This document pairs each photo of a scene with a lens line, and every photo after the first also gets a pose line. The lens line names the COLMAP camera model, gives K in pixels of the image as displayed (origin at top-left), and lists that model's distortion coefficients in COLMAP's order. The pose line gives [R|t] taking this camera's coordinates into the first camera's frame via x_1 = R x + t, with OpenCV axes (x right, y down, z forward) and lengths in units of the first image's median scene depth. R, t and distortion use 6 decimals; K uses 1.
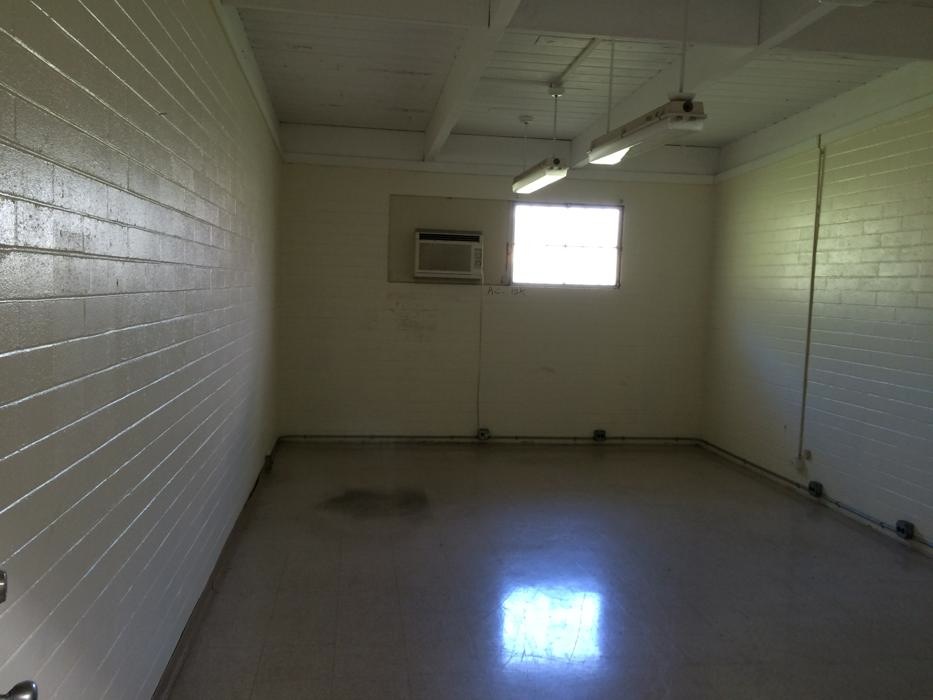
lens RADIAL K [[800.8, 0, 464.6], [0, 800.8, 349.2], [0, 0, 1]] dist [0.069383, -0.097098]
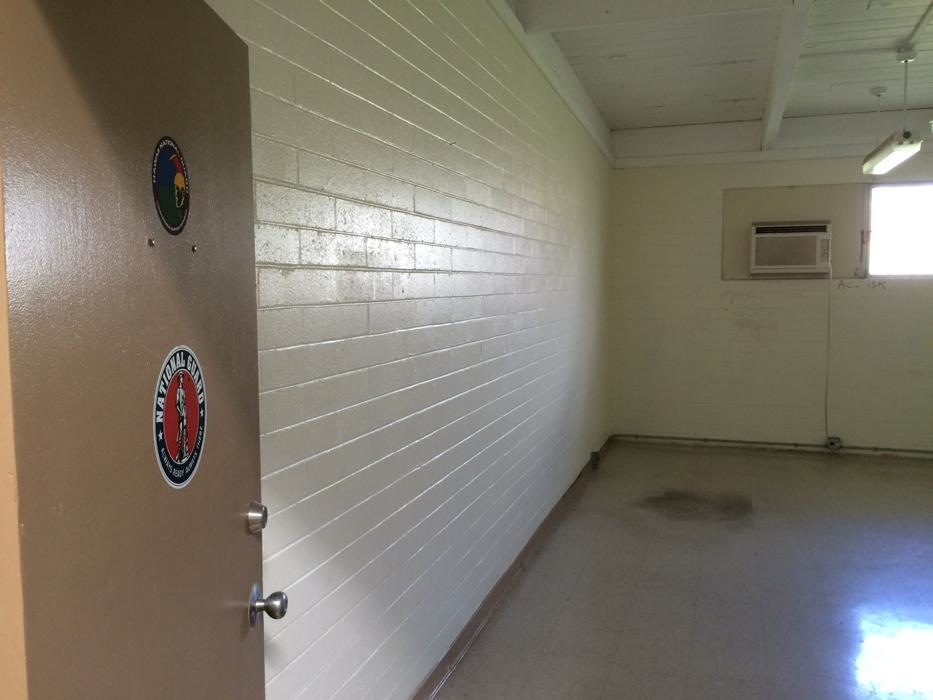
lens RADIAL K [[800.8, 0, 457.9], [0, 800.8, 350.3], [0, 0, 1]] dist [0.069383, -0.097098]
pose [[0.895937, -0.003222, -0.444170, 0.063473], [0.001883, 0.999992, -0.003456, 0.003996], [0.444178, 0.002260, 0.895936, -0.011369]]
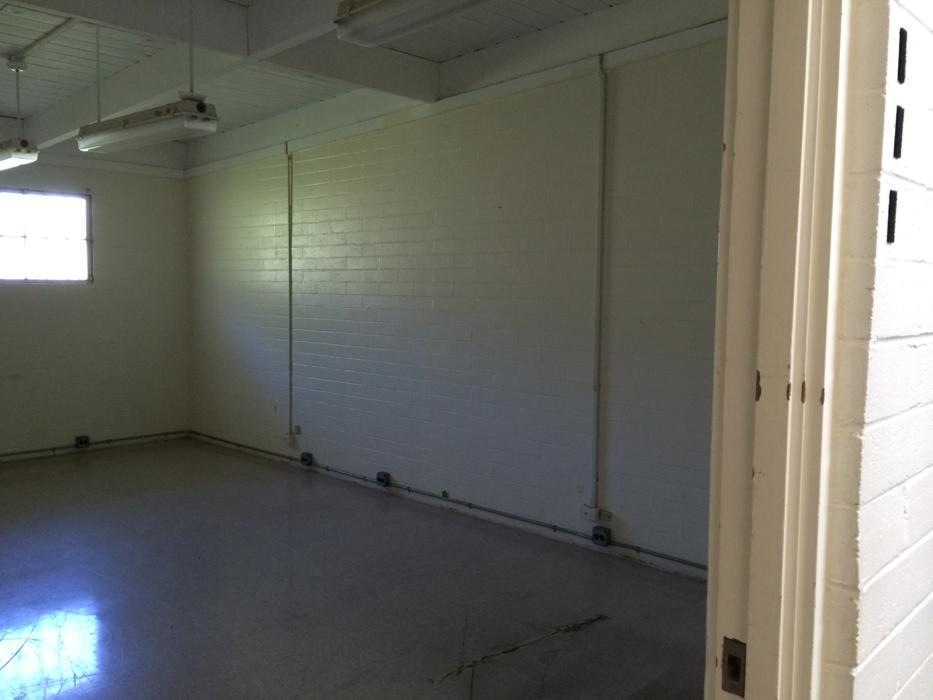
lens RADIAL K [[800.8, 0, 463.9], [0, 800.8, 347.1], [0, 0, 1]] dist [0.069383, -0.097098]
pose [[0.780770, -0.069741, 0.620914, -0.075625], [0.065452, 0.997413, 0.029726, -0.001035], [-0.621381, 0.017431, 0.783315, -0.011318]]
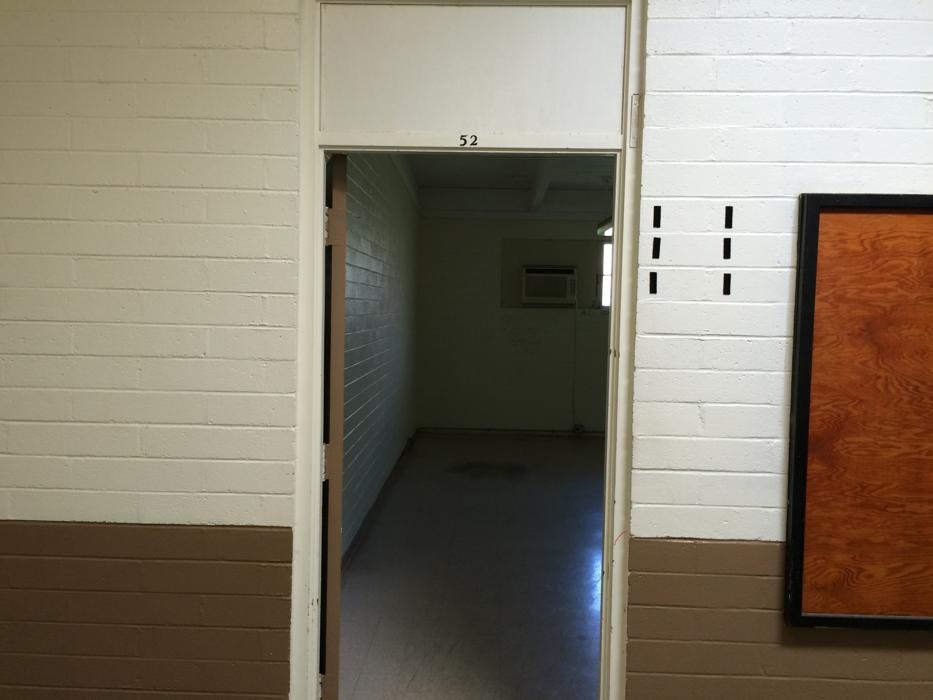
lens RADIAL K [[800.8, 0, 460.6], [0, 800.8, 352.9], [0, 0, 1]] dist [0.069383, -0.097098]
pose [[0.985533, -0.004620, -0.169423, 0.069541], [0.000300, 0.999674, -0.025514, 0.026313], [0.169486, 0.025094, 0.985213, -0.323664]]
